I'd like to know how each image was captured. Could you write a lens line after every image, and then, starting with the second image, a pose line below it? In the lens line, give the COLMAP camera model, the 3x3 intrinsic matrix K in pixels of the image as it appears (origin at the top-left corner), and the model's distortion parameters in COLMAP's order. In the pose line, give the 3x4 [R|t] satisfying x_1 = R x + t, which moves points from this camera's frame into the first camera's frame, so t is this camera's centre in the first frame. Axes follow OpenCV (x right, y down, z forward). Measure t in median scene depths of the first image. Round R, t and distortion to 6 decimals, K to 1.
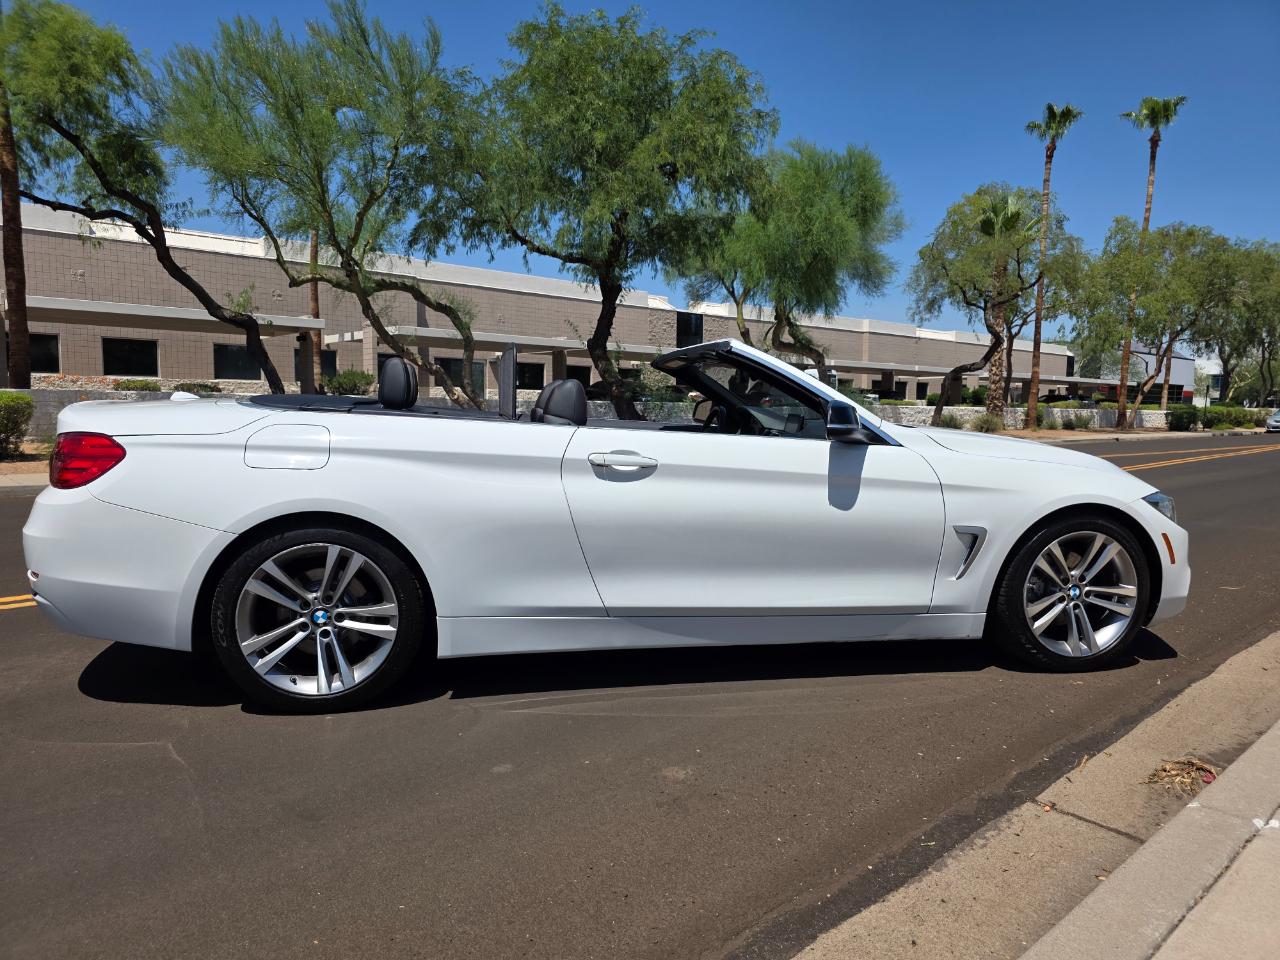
lens RADIAL K [[861.8, 0, 628.2], [0, 861.8, 480.2], [0, 0, 1]] dist [0.040267, -0.043729]
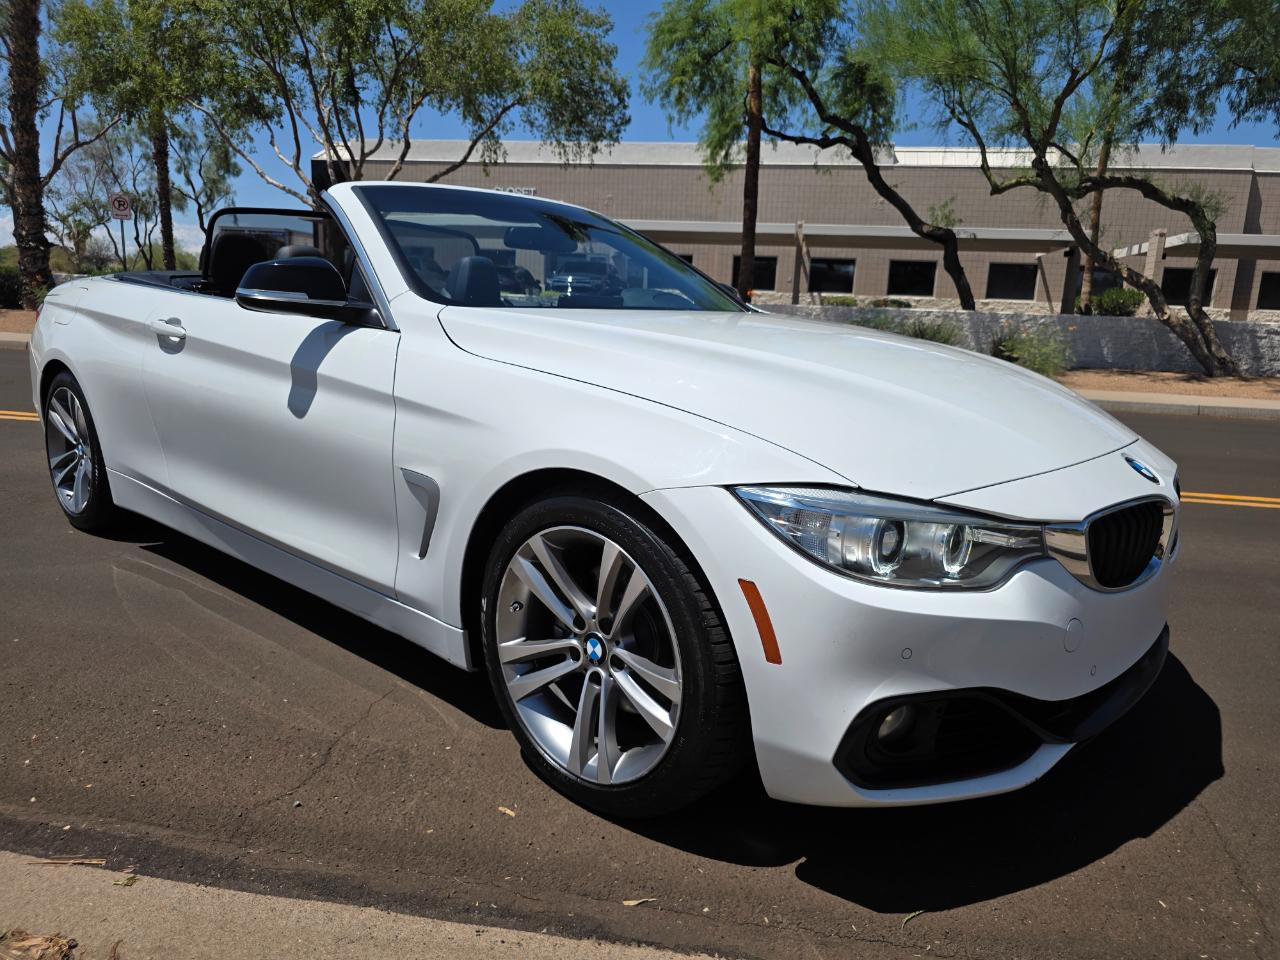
lens RADIAL K [[847.6, 0, 636.5], [0, 847.6, 494.0], [0, 0, 1]] dist [0.032288, -0.029785]
pose [[0.616652, 0.179955, -0.766392, 0.150058], [-0.099354, 0.983528, 0.150998, -0.005647], [0.780942, -0.016969, 0.624374, 0.122476]]
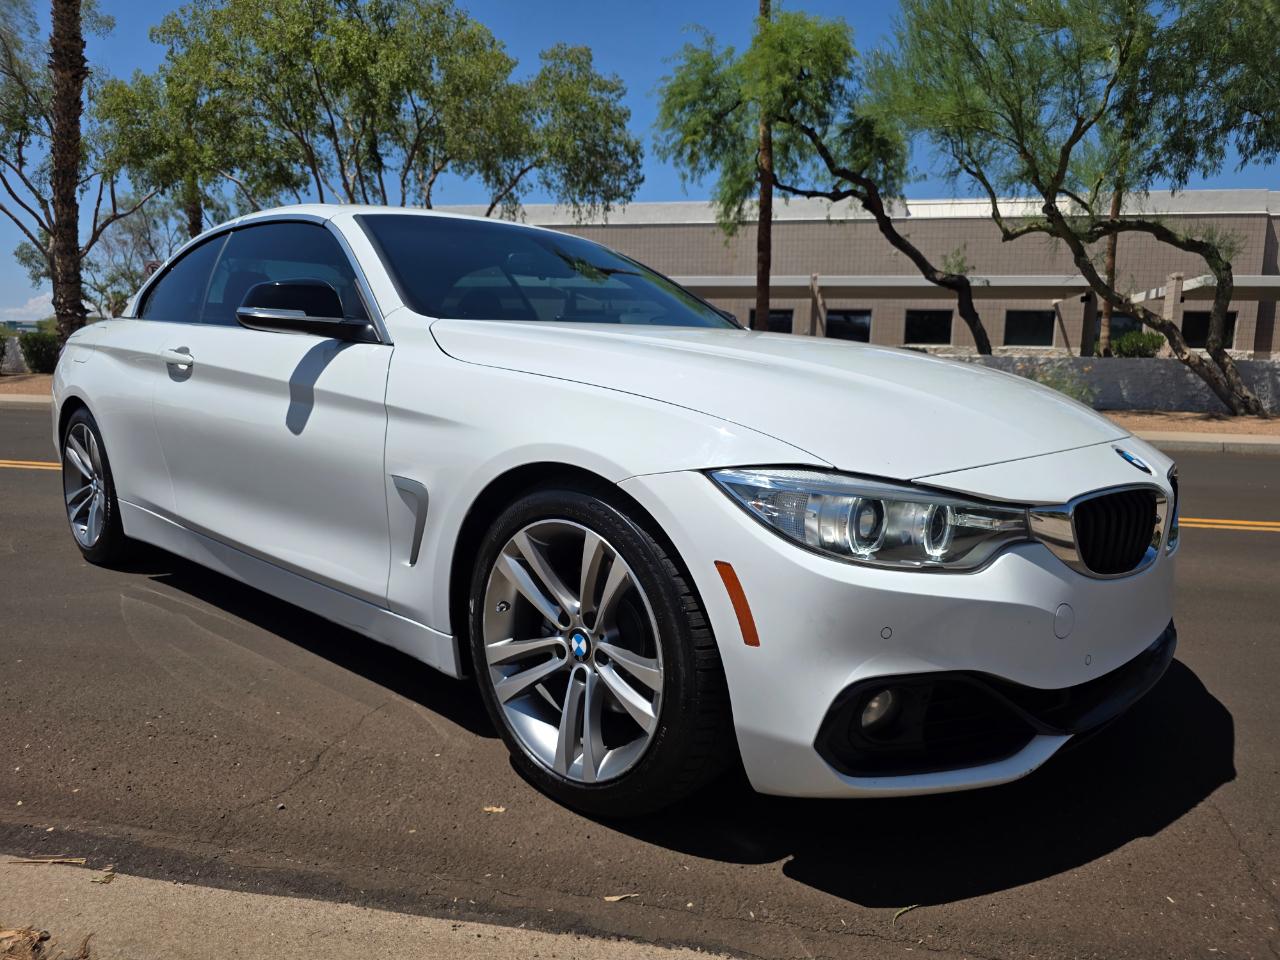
lens RADIAL K [[847.6, 0, 636.5], [0, 847.6, 494.0], [0, 0, 1]] dist [0.032288, -0.029785]
pose [[0.597897, 0.120639, -0.792443, 0.153381], [-0.080828, 0.992644, 0.090132, -0.000236], [0.797488, 0.010162, 0.603250, 0.125435]]
